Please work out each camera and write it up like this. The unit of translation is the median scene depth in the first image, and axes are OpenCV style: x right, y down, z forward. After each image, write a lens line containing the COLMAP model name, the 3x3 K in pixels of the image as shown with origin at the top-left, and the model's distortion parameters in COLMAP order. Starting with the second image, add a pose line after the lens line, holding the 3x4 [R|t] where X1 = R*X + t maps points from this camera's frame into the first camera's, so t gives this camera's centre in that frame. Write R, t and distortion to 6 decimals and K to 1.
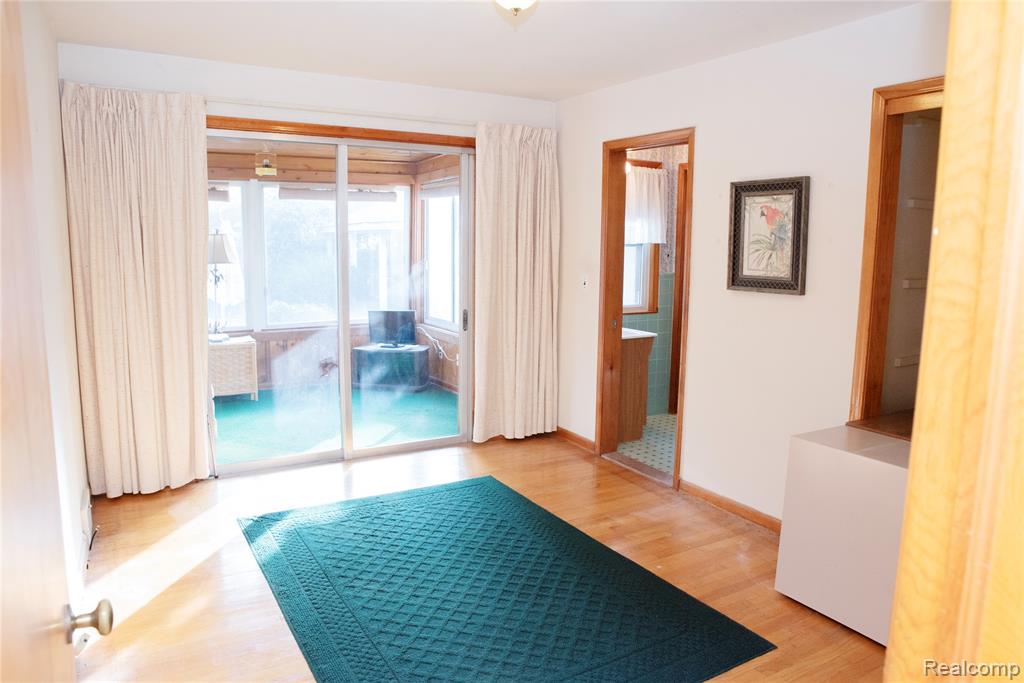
lens RADIAL K [[692.3, 0, 513.1], [0, 692.3, 339.4], [0, 0, 1]] dist [-0.118234, 0.073998]
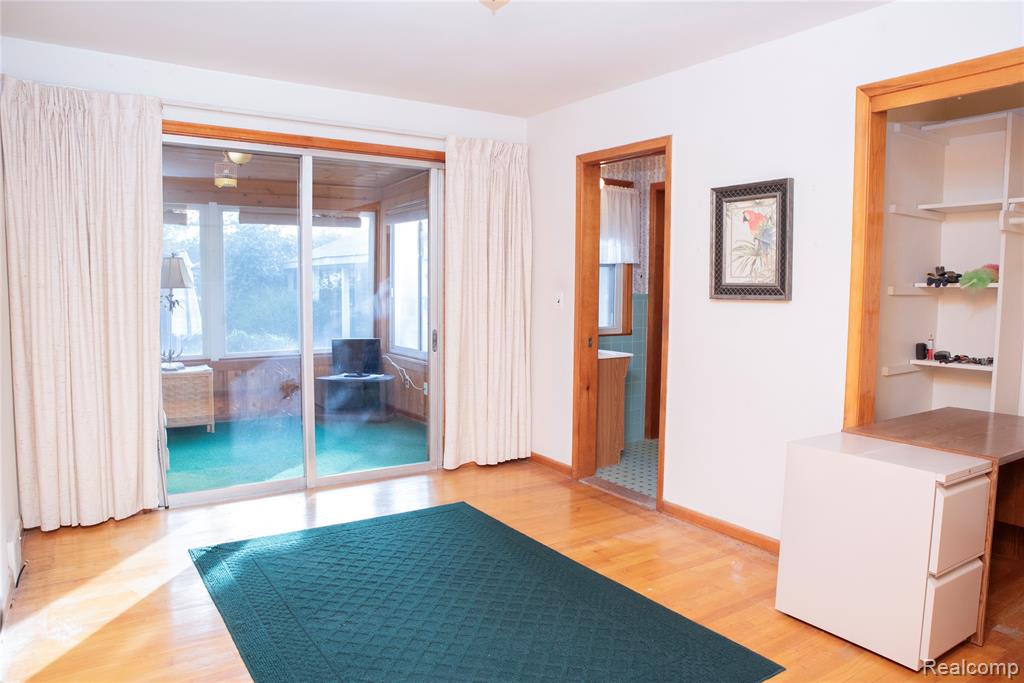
lens RADIAL K [[692.3, 0, 516.2], [0, 692.3, 340.2], [0, 0, 1]] dist [-0.118234, 0.073998]
pose [[0.998288, -0.007386, 0.058018, -0.014737], [0.010828, 0.998185, -0.059239, 0.035195], [-0.057475, 0.059766, 0.996556, 0.047585]]
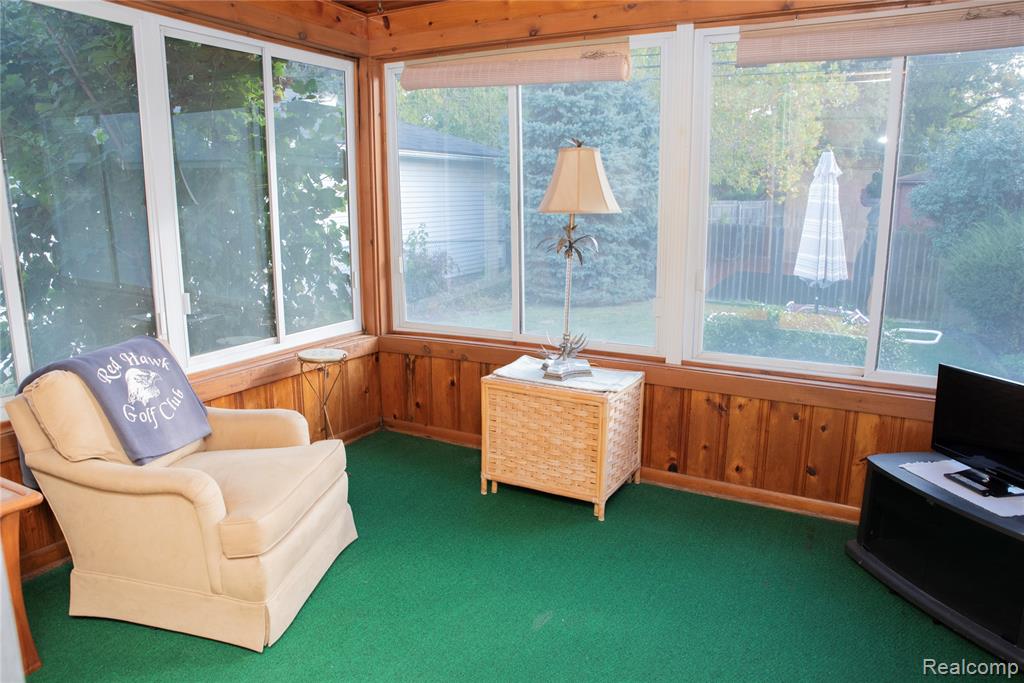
lens RADIAL K [[692.3, 0, 517.0], [0, 692.3, 336.9], [0, 0, 1]] dist [-0.118234, 0.073998]
pose [[0.528568, 0.169338, -0.831830, -0.075573], [-0.119431, 0.984989, 0.124628, -0.130712], [0.840448, 0.033472, 0.540858, 1.132038]]
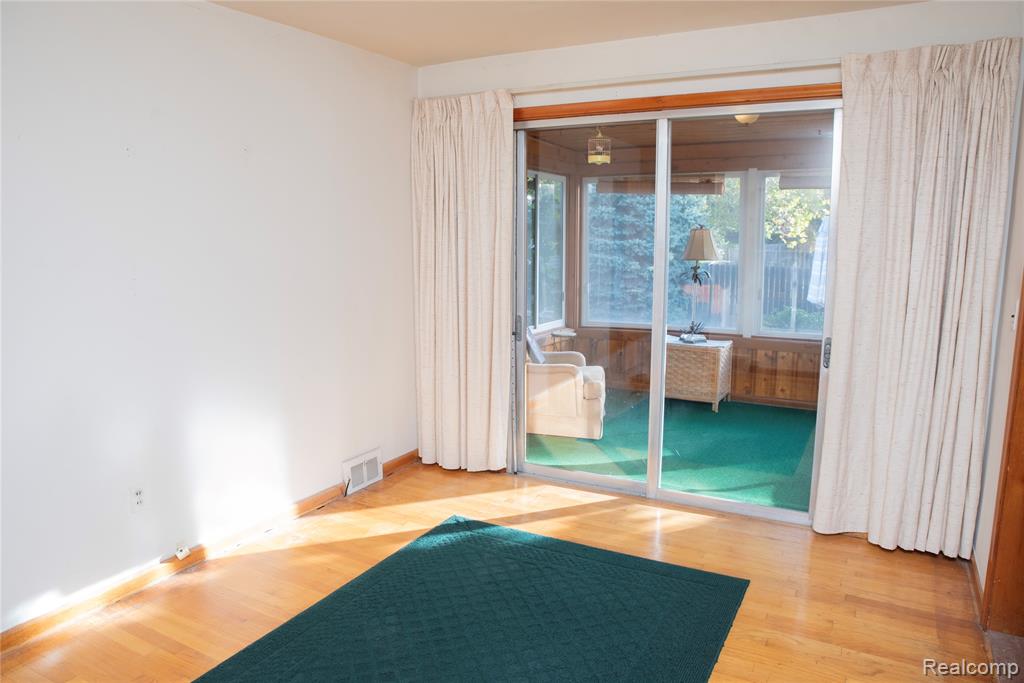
lens RADIAL K [[692.3, 0, 520.2], [0, 692.3, 340.7], [0, 0, 1]] dist [-0.118234, 0.073998]
pose [[0.520567, 0.121918, -0.845072, 0.404817], [-0.117217, 0.990586, 0.070705, -0.062589], [0.845737, 0.062250, 0.529957, 0.459784]]
